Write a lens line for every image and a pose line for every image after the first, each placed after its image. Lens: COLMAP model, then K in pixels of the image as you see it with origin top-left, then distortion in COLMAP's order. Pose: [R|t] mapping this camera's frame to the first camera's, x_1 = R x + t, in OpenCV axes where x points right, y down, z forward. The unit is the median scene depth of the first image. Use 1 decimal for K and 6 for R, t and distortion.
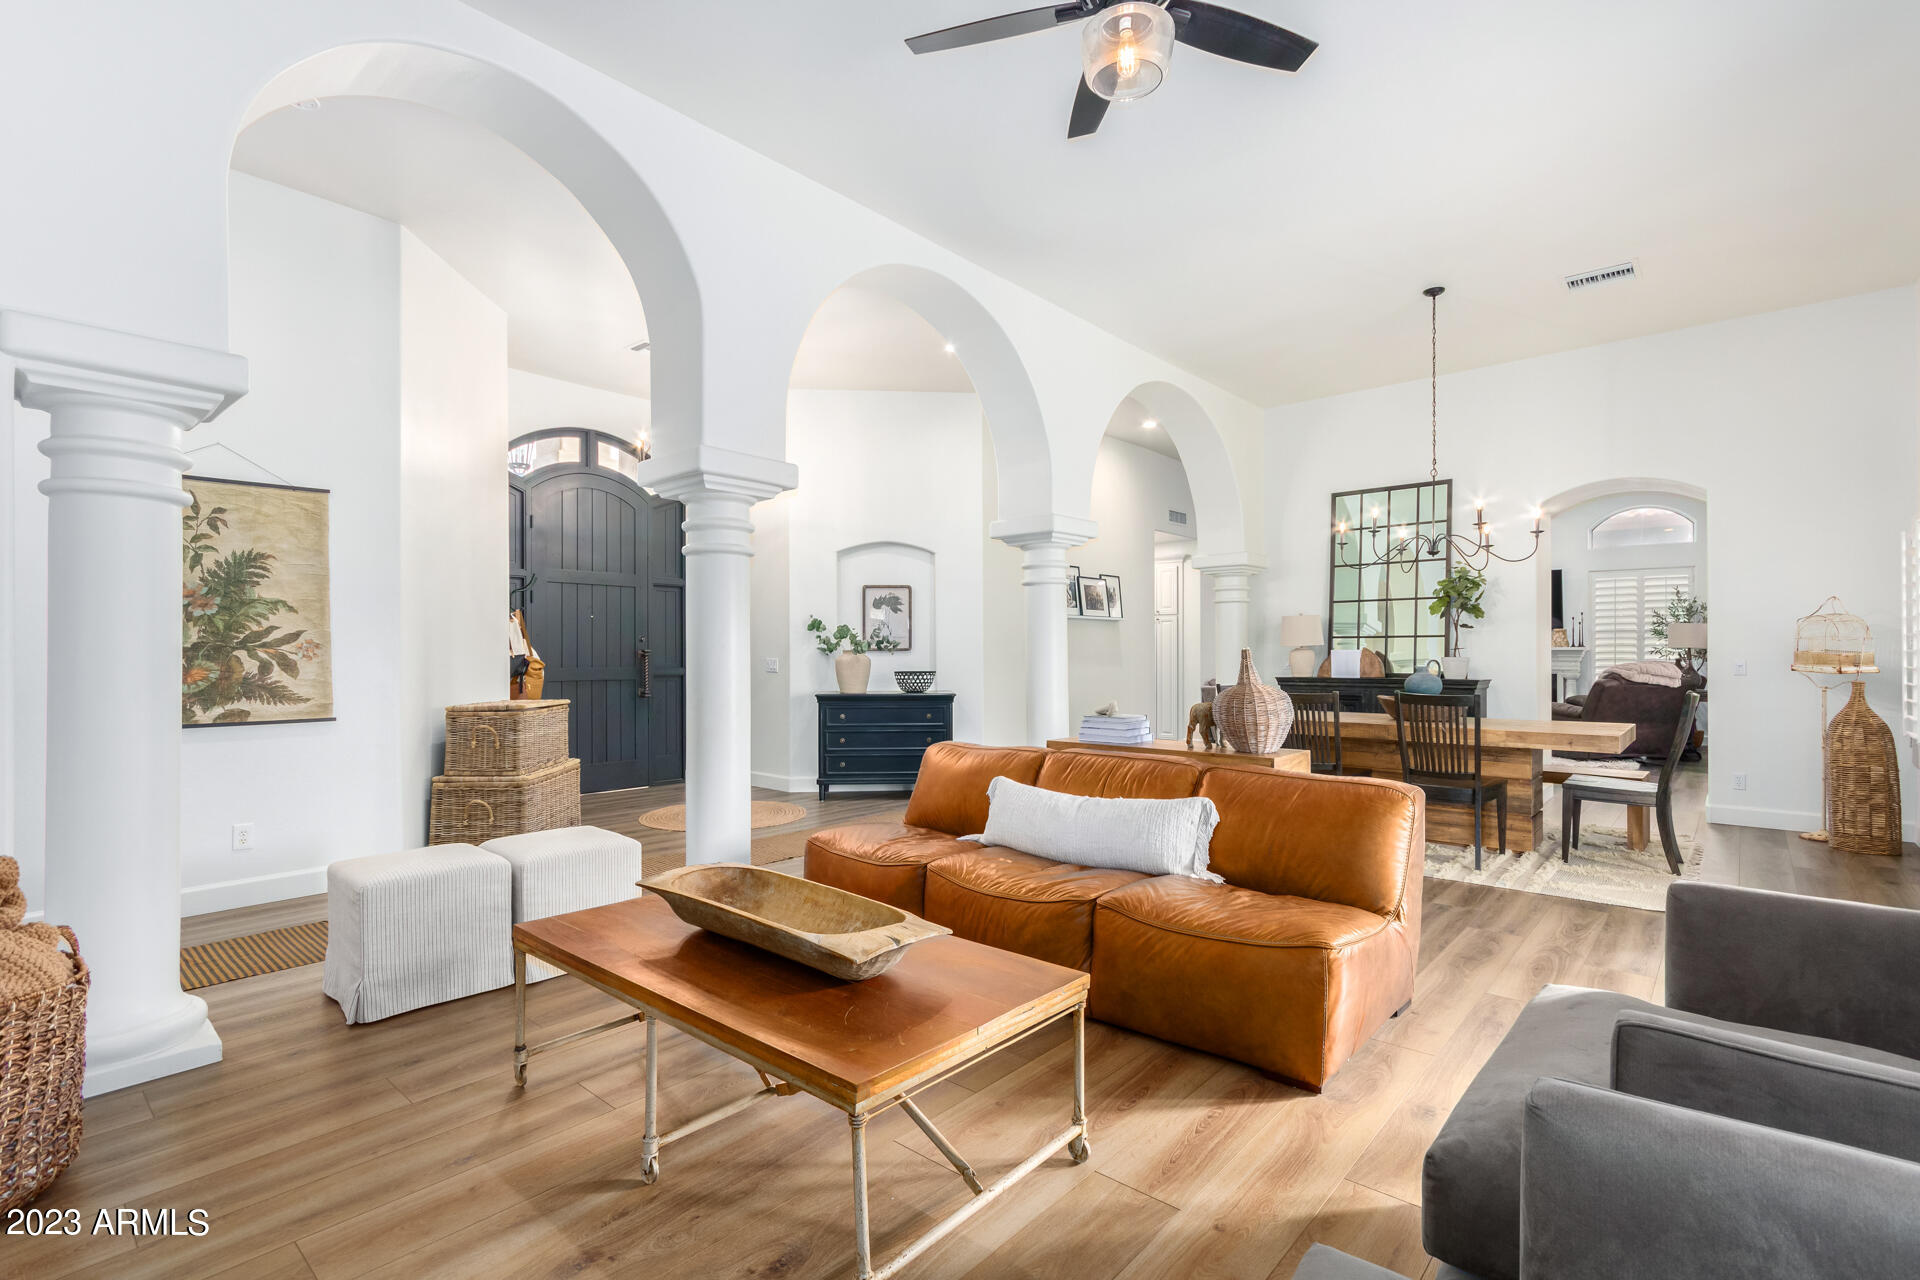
lens RADIAL K [[884.2, 0, 956.6], [0, 884.2, 649.6], [0, 0, 1]] dist [0.000942, 0.000100]
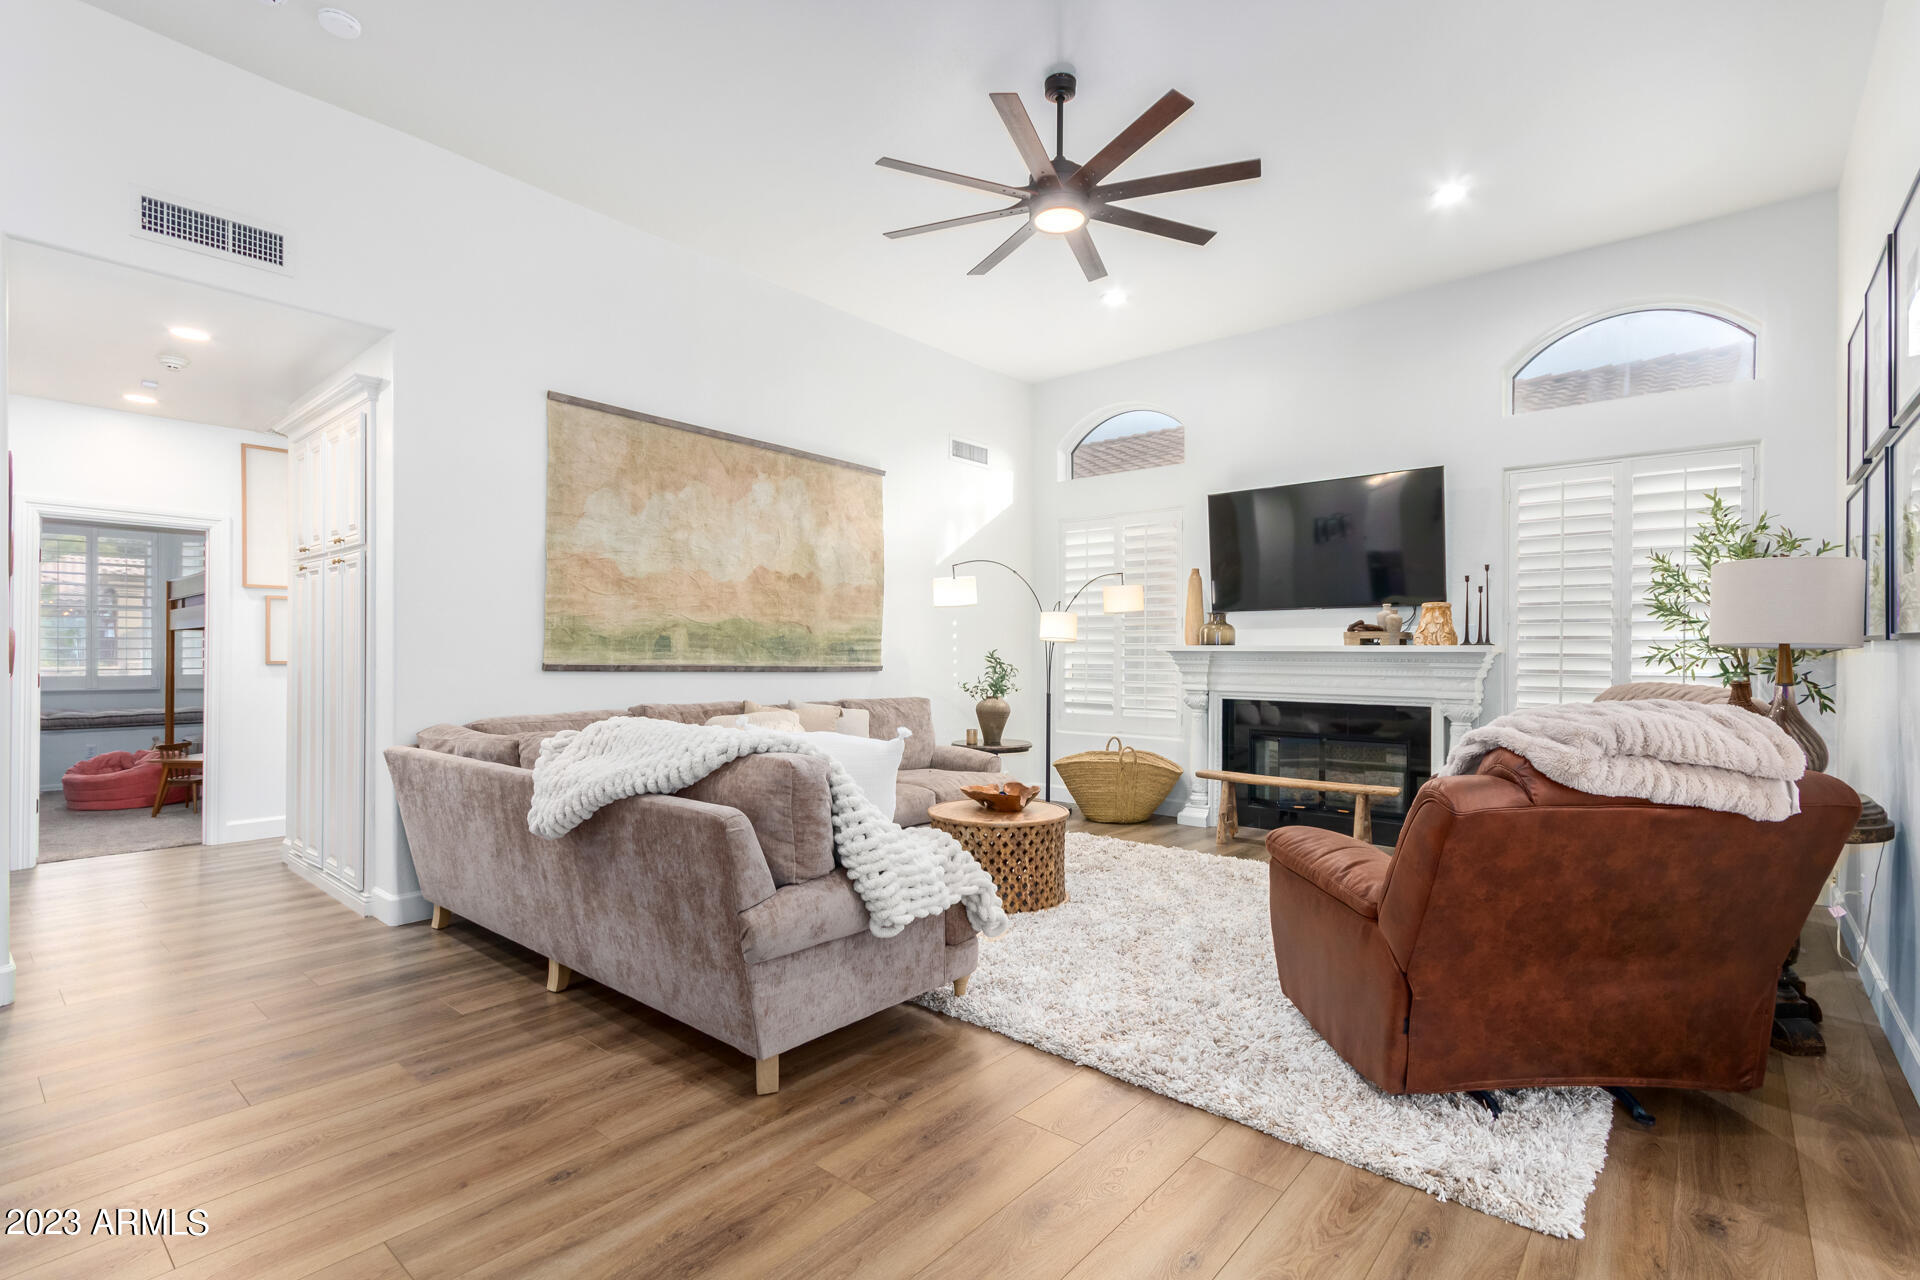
lens RADIAL K [[884.2, 0, 963.3], [0, 884.2, 647.4], [0, 0, 1]] dist [0.000942, 0.000100]
pose [[0.999794, 0.010733, 0.017201, 0.481603], [-0.010689, 0.999939, -0.002692, 0.001858], [-0.017229, 0.002508, 0.999848, 0.621506]]
